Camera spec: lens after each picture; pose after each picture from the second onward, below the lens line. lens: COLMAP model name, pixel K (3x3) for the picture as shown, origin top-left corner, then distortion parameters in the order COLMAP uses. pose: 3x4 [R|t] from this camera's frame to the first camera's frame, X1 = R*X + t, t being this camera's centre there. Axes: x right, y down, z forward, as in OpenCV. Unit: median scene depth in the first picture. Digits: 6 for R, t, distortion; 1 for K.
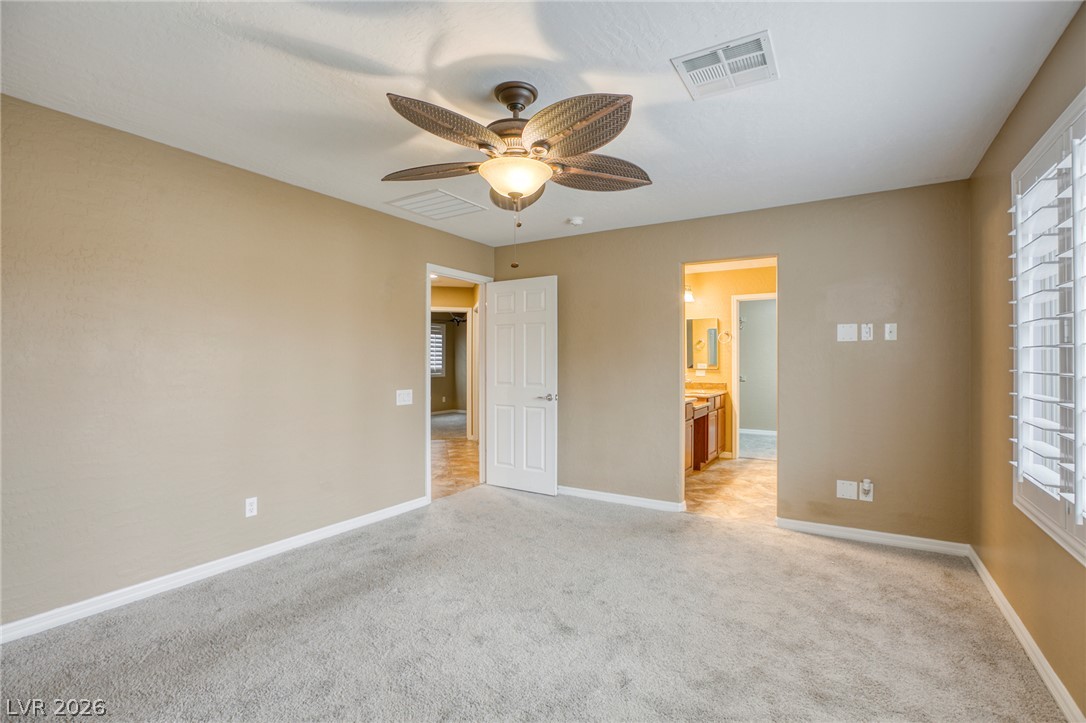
lens RADIAL K [[511.6, 0, 538.8], [0, 511.6, 358.9], [0, 0, 1]] dist [-0.054621, 0.020925]
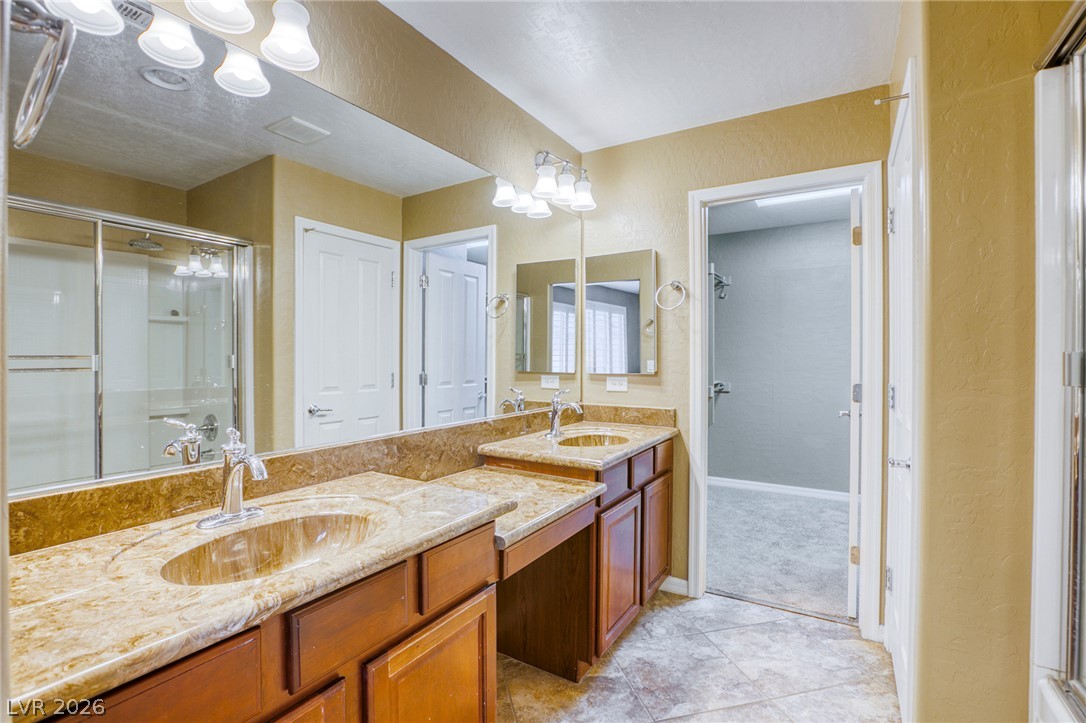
lens RADIAL K [[511.6, 0, 538.8], [0, 511.6, 358.9], [0, 0, 1]] dist [-0.054621, 0.020925]
pose [[0.999874, 0.002193, 0.015714, 0.254477], [-0.002345, 0.999951, 0.009638, 0.003394], [-0.015693, -0.009673, 0.999830, 0.598544]]
